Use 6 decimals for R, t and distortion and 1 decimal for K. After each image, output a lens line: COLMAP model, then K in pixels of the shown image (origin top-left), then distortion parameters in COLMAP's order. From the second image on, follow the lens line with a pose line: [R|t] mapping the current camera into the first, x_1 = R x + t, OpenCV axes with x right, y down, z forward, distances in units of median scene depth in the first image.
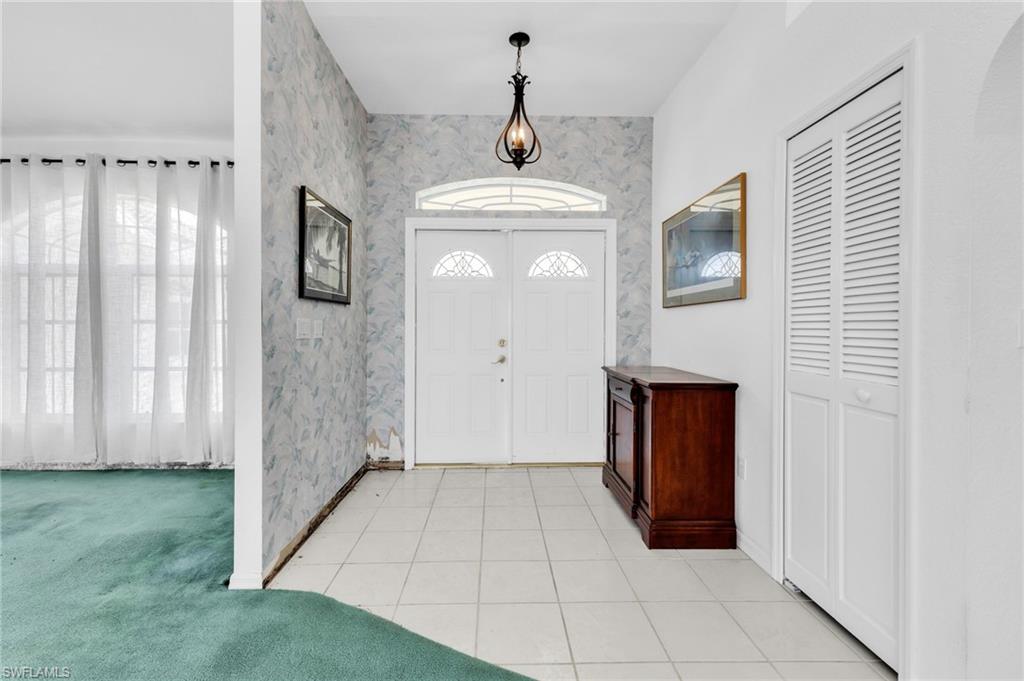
lens RADIAL K [[441.5, 0, 506.1], [0, 441.5, 330.6], [0, 0, 1]] dist [0.003280, -0.000297]
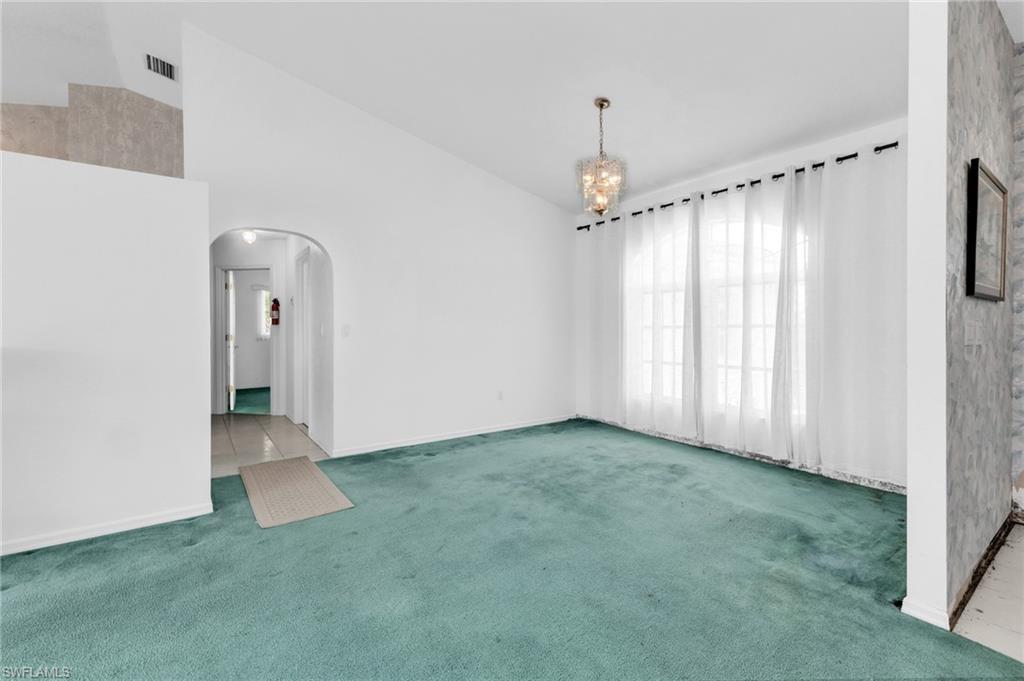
lens RADIAL K [[444.8, 0, 524.9], [0, 444.8, 332.8], [0, 0, 1]] dist [0.000089, -0.000316]
pose [[0.570274, 0.002738, -0.821450, -0.176870], [-0.004546, 0.999990, 0.000178, -0.000112], [0.821442, 0.003633, 0.570281, -0.108789]]
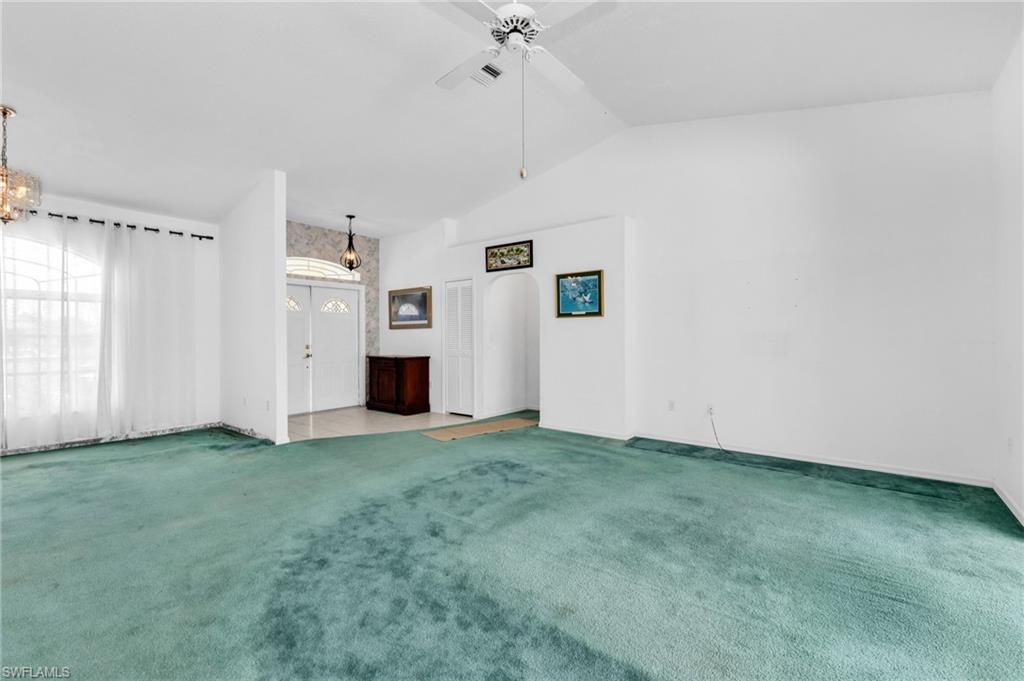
lens RADIAL K [[441.5, 0, 506.1], [0, 441.5, 330.6], [0, 0, 1]] dist [0.003280, -0.000297]
pose [[0.653109, 0.007686, 0.757225, -0.935699], [0.011819, 0.999723, -0.020341, 0.008374], [-0.757172, 0.022235, 0.652837, -0.896207]]
